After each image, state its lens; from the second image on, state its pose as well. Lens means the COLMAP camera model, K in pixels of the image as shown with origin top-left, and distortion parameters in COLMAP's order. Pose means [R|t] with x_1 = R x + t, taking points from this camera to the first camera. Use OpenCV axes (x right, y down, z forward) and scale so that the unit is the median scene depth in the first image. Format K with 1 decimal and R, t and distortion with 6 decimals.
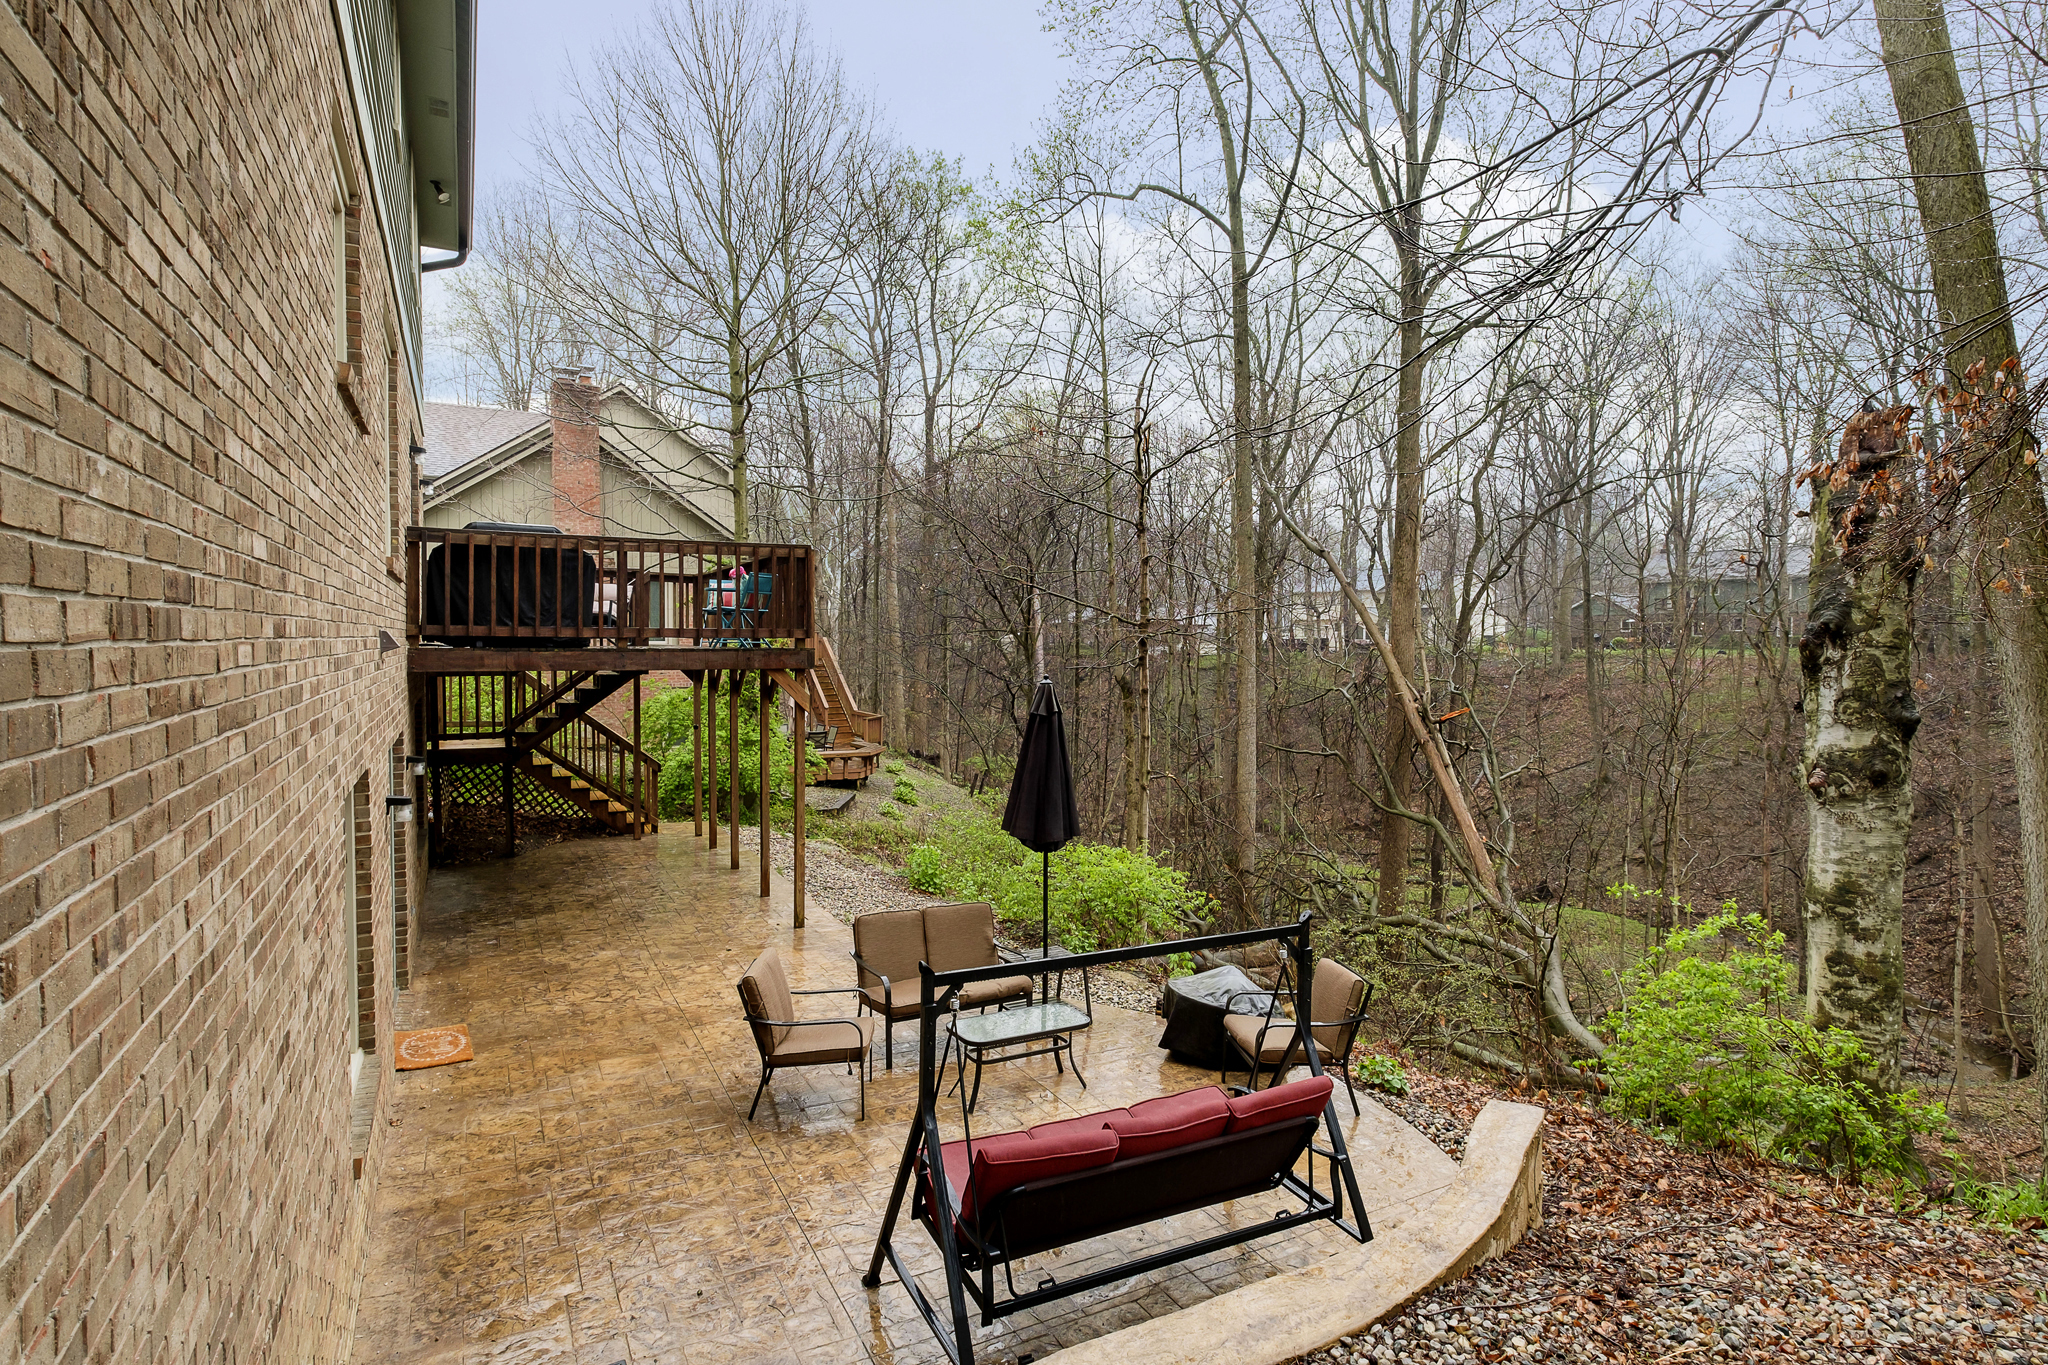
lens RADIAL K [[998.6, 0, 1024.3], [0, 998.6, 679.4], [0, 0, 1]] dist [-0.001510, 0.000295]
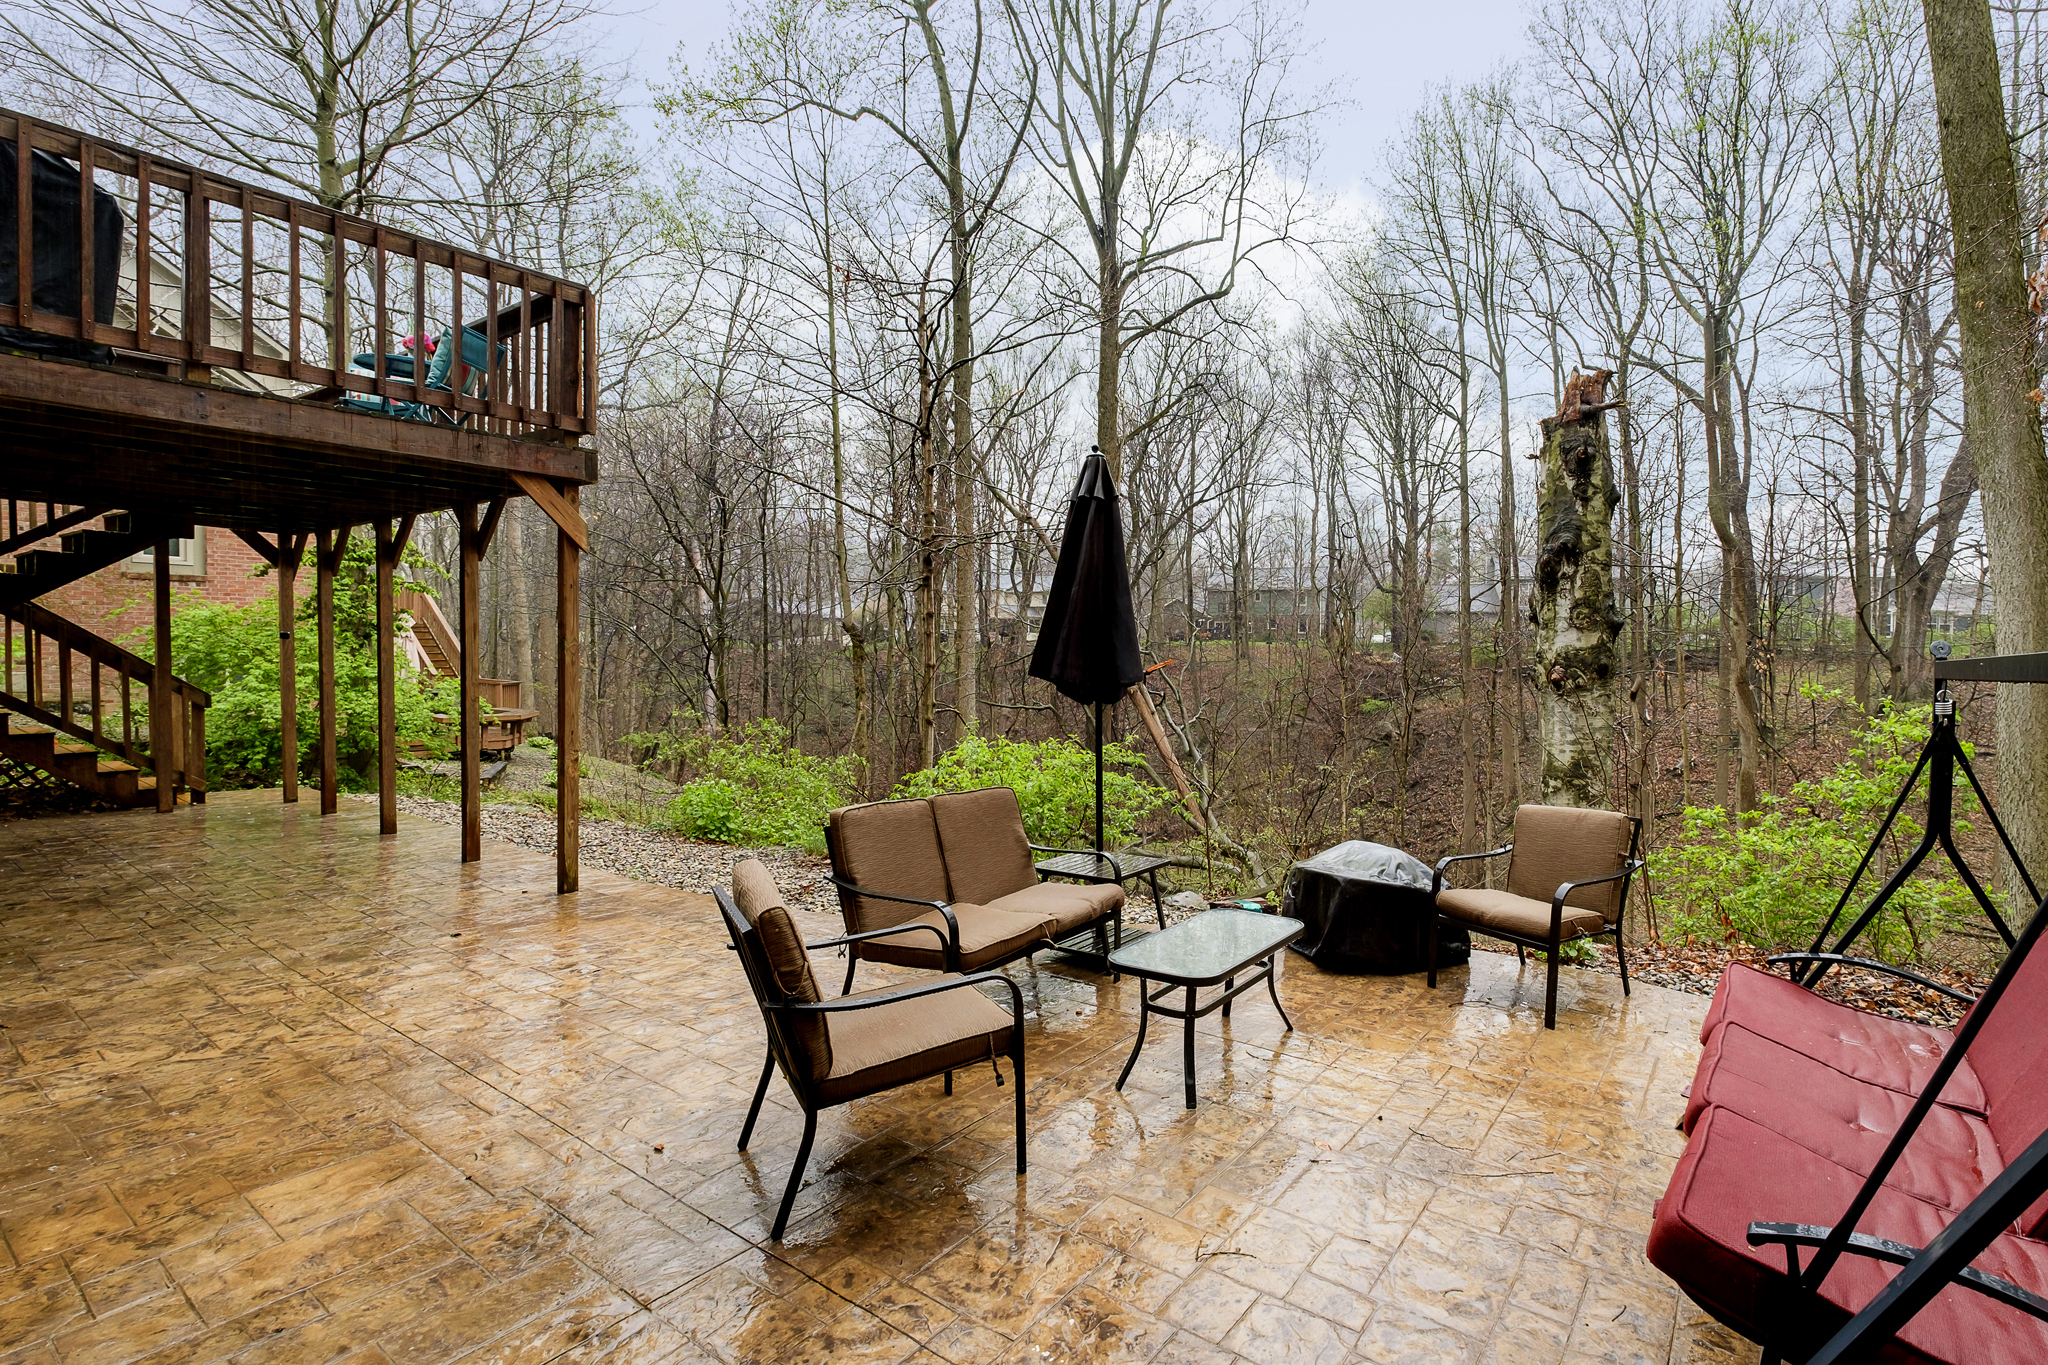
lens RADIAL K [[882.1, 0, 1097.9], [0, 882.1, 693.9], [0, 0, 1]] dist [-0.004095, 0.000102]
pose [[0.880393, -0.005001, 0.474219, -0.185780], [0.000574, 0.999955, 0.009479, 0.112739], [-0.474245, -0.008073, 0.880356, 0.335527]]
